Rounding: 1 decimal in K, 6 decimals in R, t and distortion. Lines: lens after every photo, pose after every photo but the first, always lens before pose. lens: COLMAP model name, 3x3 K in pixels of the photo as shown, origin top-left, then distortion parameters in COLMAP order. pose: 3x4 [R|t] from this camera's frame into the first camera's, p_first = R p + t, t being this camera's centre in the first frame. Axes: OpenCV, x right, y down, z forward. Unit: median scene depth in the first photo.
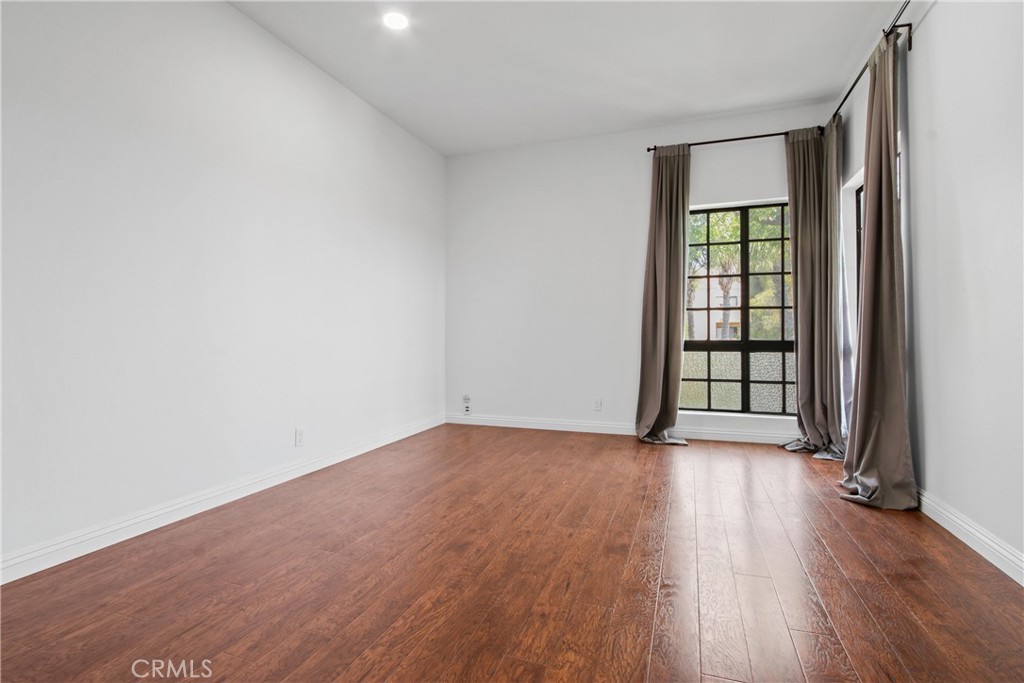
lens RADIAL K [[479.7, 0, 508.3], [0, 479.7, 344.4], [0, 0, 1]] dist [-0.018156, 0.000837]
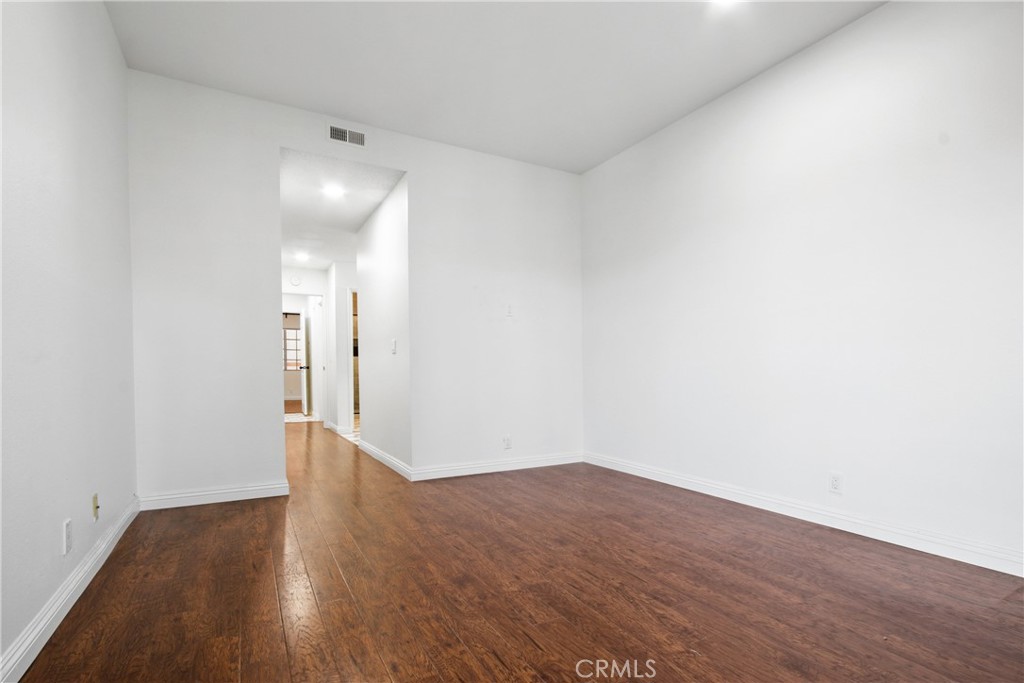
lens RADIAL K [[479.7, 0, 508.3], [0, 479.7, 344.4], [0, 0, 1]] dist [-0.018156, 0.000837]
pose [[-0.648297, -0.029069, -0.760833, 0.801616], [-0.004956, 0.999411, -0.033962, -0.030143], [0.761372, -0.018247, -0.648059, 1.468896]]
